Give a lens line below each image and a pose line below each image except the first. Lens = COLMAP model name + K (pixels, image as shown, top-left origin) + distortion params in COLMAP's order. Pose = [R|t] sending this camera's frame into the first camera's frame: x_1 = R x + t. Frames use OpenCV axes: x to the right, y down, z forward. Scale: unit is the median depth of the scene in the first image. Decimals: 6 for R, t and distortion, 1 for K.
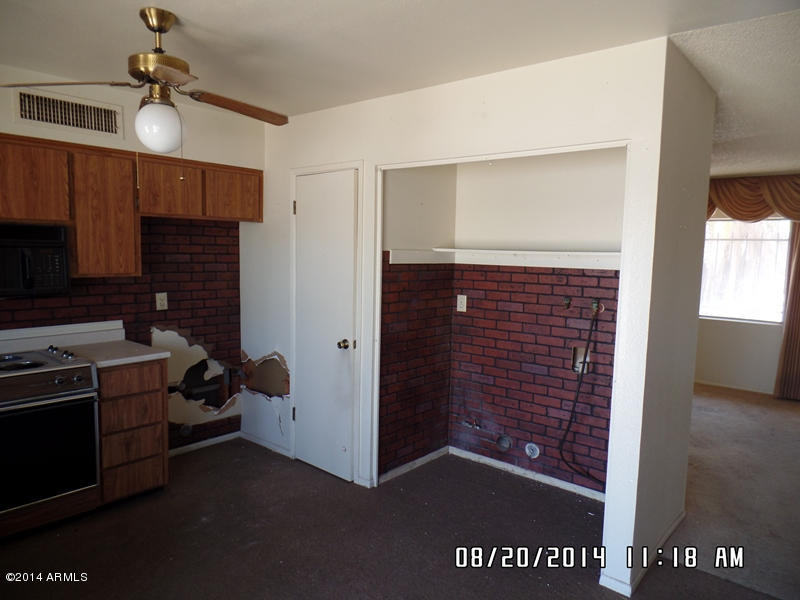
lens RADIAL K [[558.3, 0, 401.6], [0, 558.3, 304.2], [0, 0, 1]] dist [0.014439, -0.007282]
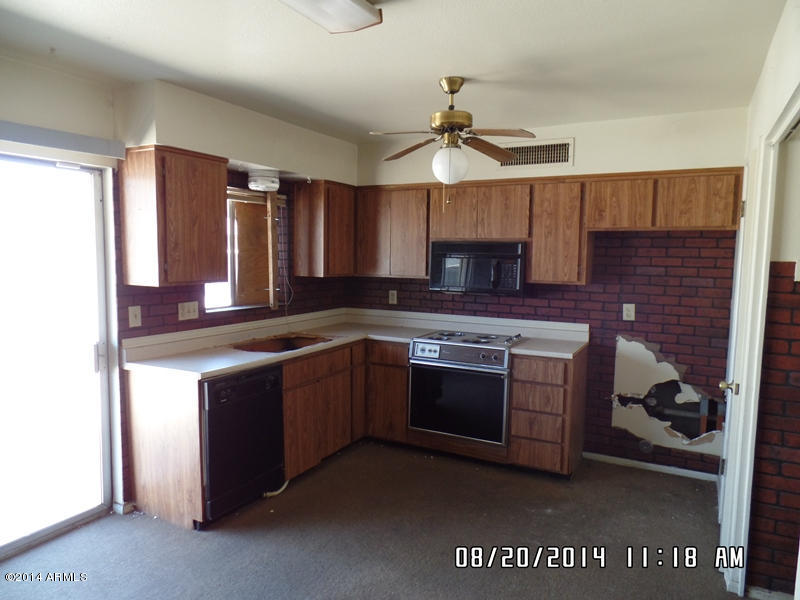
lens RADIAL K [[558.3, 0, 392.9], [0, 558.3, 300.3], [0, 0, 1]] dist [0.014439, -0.007282]
pose [[0.212424, 0.067178, -0.974866, 0.531591], [-0.109507, 0.992987, 0.044565, -0.027458], [0.971022, 0.097288, 0.218290, 0.385469]]
